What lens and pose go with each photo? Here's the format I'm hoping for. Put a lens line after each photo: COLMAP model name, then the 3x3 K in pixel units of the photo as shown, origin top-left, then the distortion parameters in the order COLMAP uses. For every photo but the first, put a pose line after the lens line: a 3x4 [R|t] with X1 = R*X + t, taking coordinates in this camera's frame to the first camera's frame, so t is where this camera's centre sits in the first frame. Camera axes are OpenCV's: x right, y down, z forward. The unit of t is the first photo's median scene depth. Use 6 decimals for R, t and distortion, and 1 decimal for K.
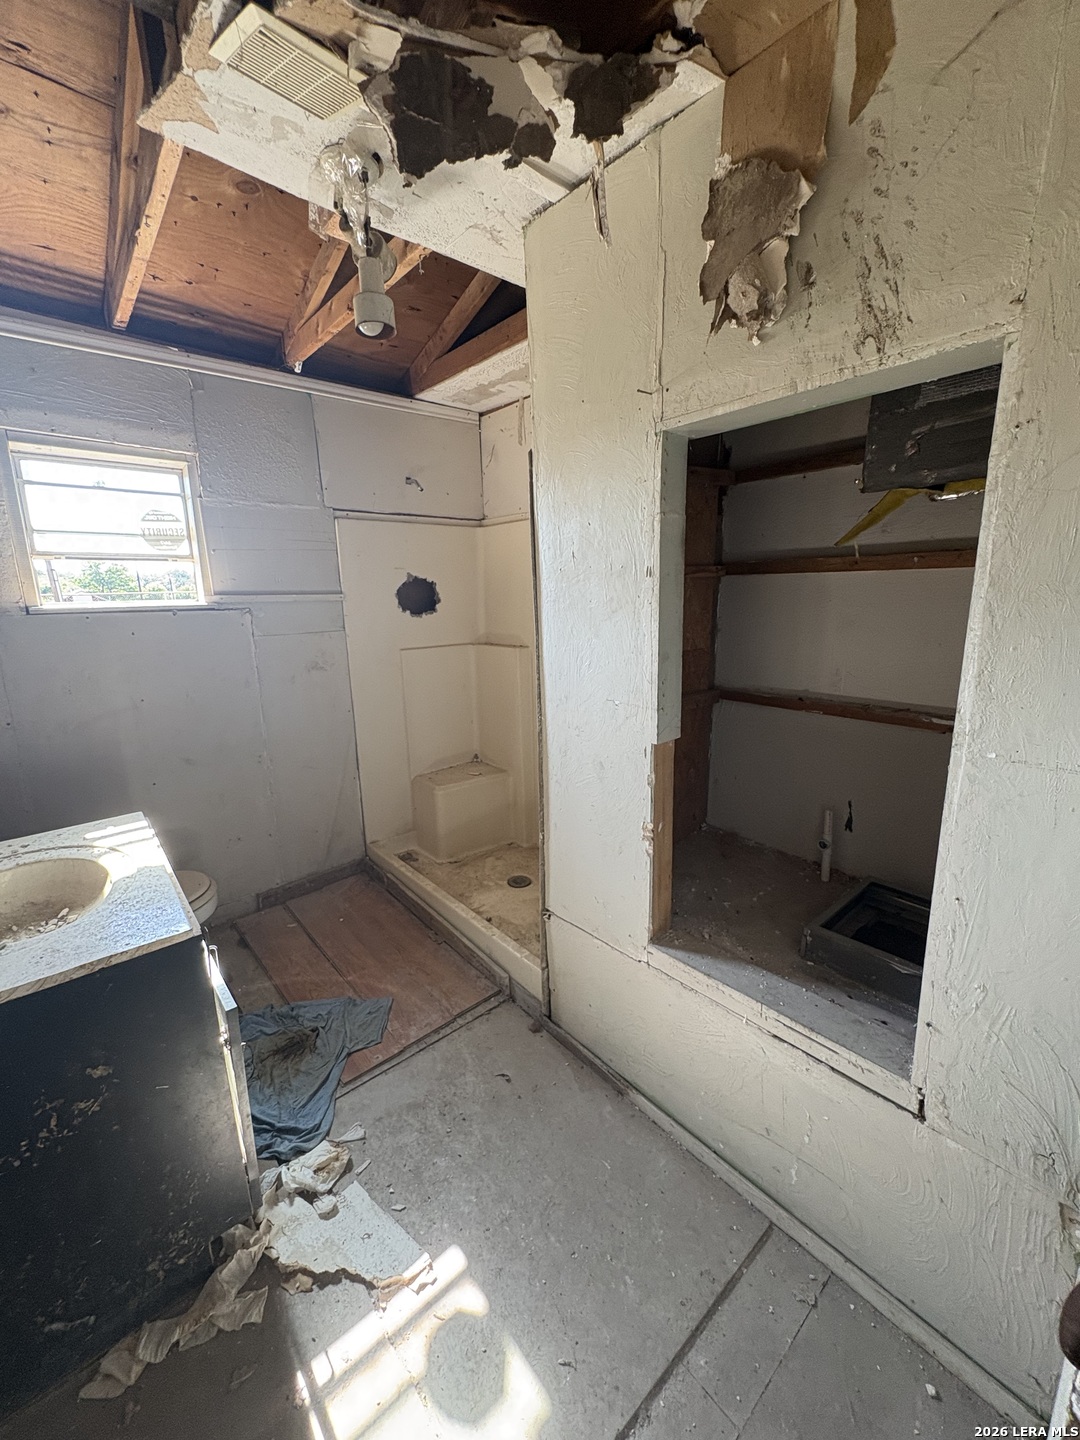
lens RADIAL K [[571.3, 0, 540.8], [0, 571.3, 722.4], [0, 0, 1]] dist [0.006547, 0.000097]
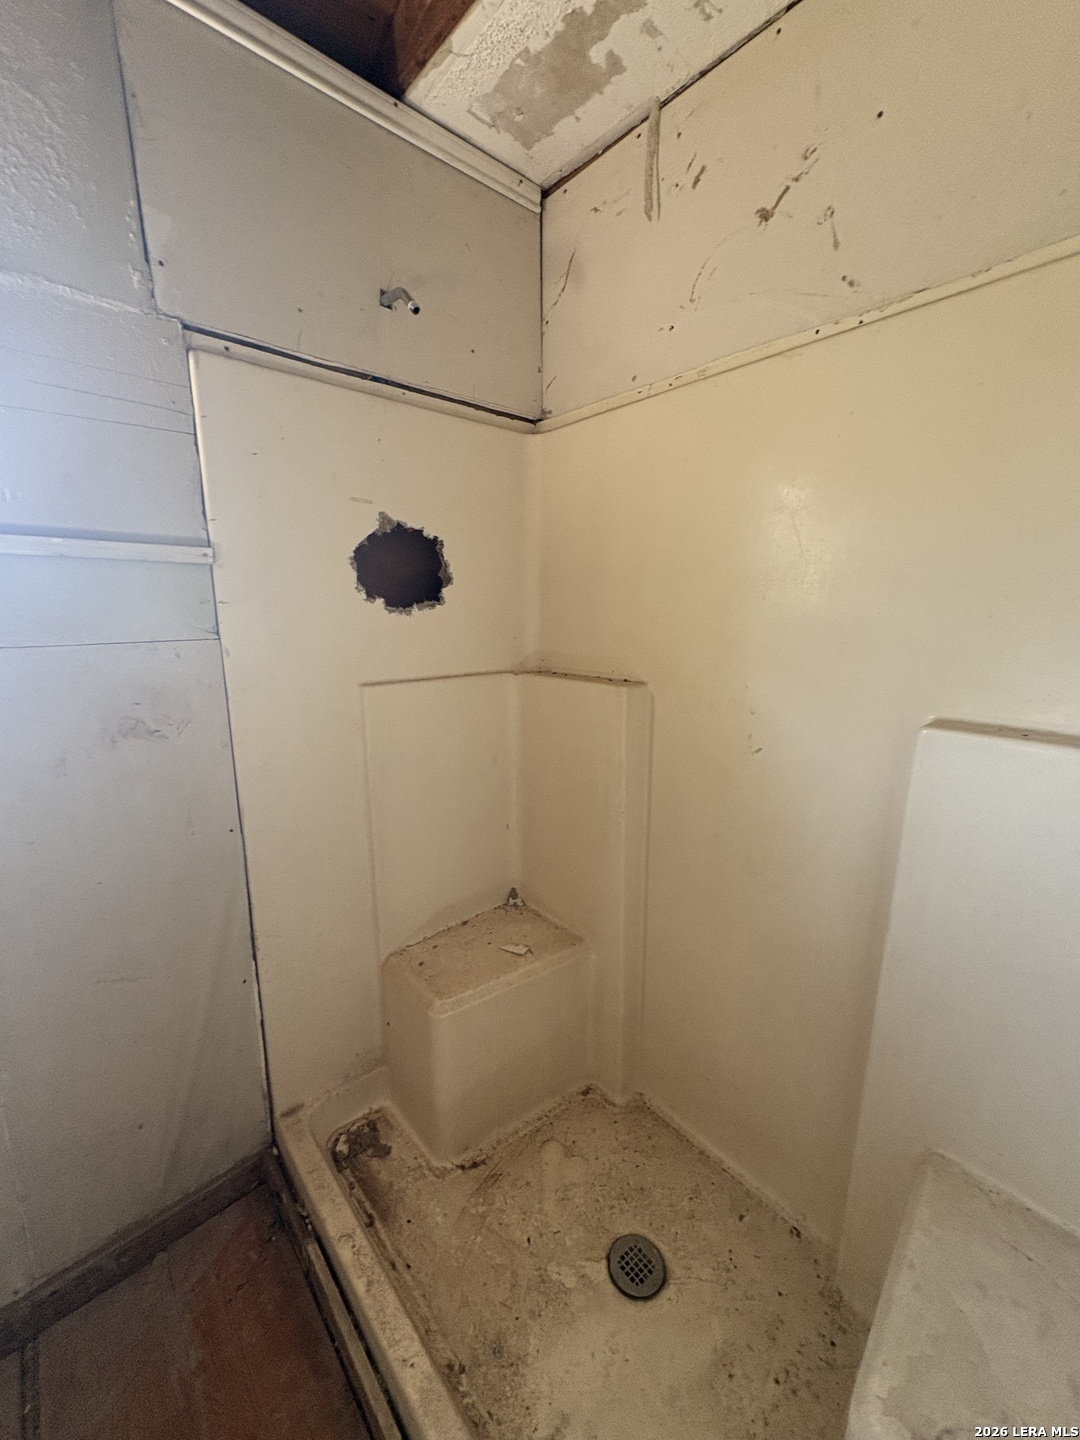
lens RADIAL K [[571.3, 0, 543.3], [0, 571.3, 716.8], [0, 0, 1]] dist [0.006547, 0.000097]
pose [[0.999723, 0.014640, 0.018413, -0.108486], [-0.013947, 0.999210, -0.037219, -0.085948], [-0.018944, 0.036952, 0.999137, 0.540194]]
